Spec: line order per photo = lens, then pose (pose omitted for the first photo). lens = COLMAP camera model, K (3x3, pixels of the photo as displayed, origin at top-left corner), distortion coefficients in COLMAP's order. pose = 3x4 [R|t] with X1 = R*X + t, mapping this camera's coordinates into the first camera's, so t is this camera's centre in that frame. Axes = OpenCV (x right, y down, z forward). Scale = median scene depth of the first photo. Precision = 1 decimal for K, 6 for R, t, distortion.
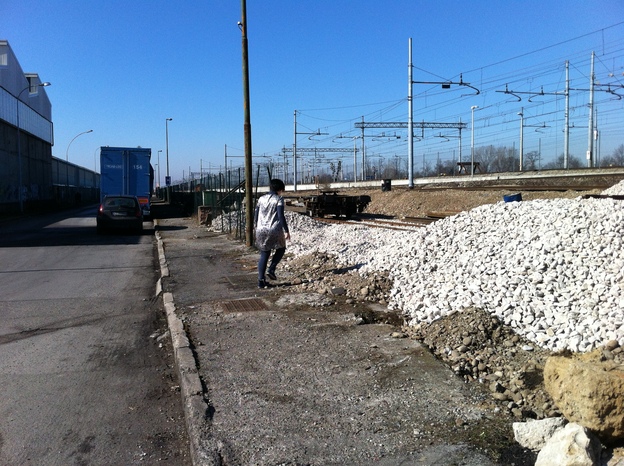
lens RADIAL K [[597.3, 0, 308.2], [0, 597.3, 212.6], [0, 0, 1]] dist [-0.006924, 0.000000]
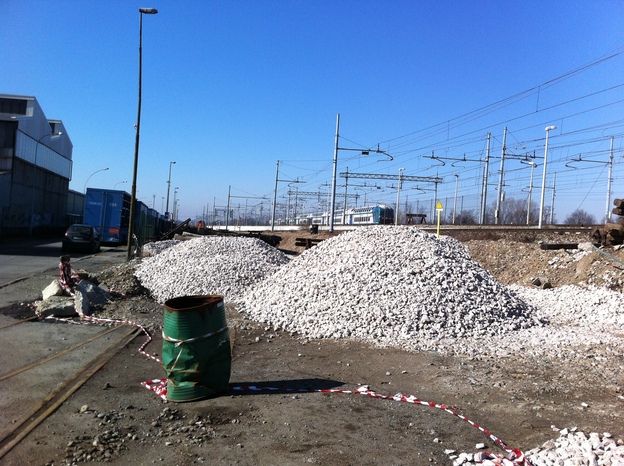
lens RADIAL K [[597.3, 0, 308.4], [0, 597.3, 227.4], [0, 0, 1]] dist [-0.006924, 0.000000]
pose [[0.997172, 0.054476, -0.051772, 0.153908], [-0.056698, 0.997487, -0.042483, 0.002558], [0.049328, 0.045298, 0.997755, -0.198337]]
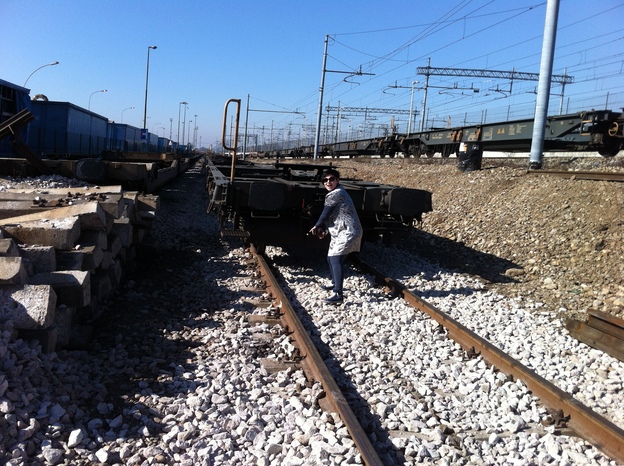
lens RADIAL K [[597.3, 0, 314.2], [0, 597.3, 269.3], [0, 0, 1]] dist [-0.006924, 0.000000]
pose [[0.995040, 0.065667, -0.074724, 0.047201], [-0.054052, 0.987504, 0.148035, -0.019191], [0.083511, -0.143262, 0.986155, 0.462302]]
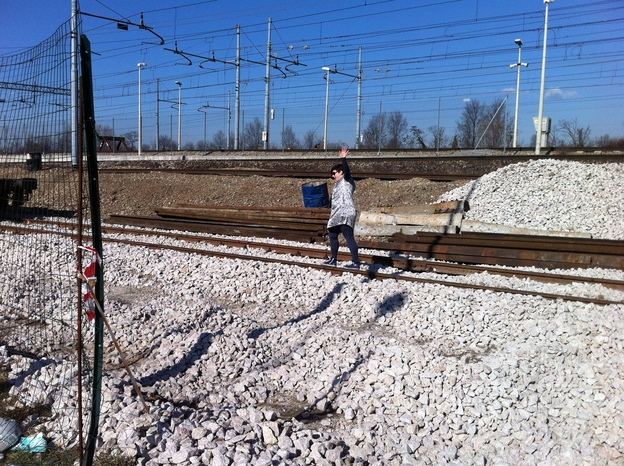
lens RADIAL K [[597.3, 0, 316.0], [0, 597.3, 239.5], [0, 0, 1]] dist [-0.006924, 0.000000]
pose [[0.783681, -0.045165, 0.619520, -0.034020], [-0.002124, 0.997152, 0.075382, -0.008698], [-0.621160, -0.060391, 0.781353, 0.231235]]
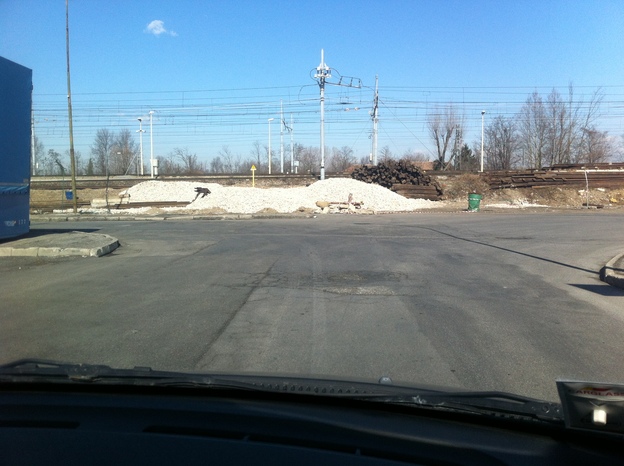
lens RADIAL K [[597.3, 0, 311.1], [0, 597.3, 235.7], [0, 0, 1]] dist [-0.006924, 0.000000]
pose [[0.301682, -0.057690, 0.951662, -0.544653], [0.036445, 0.998136, 0.048954, 0.021150], [-0.952712, 0.019915, 0.303222, -0.101383]]
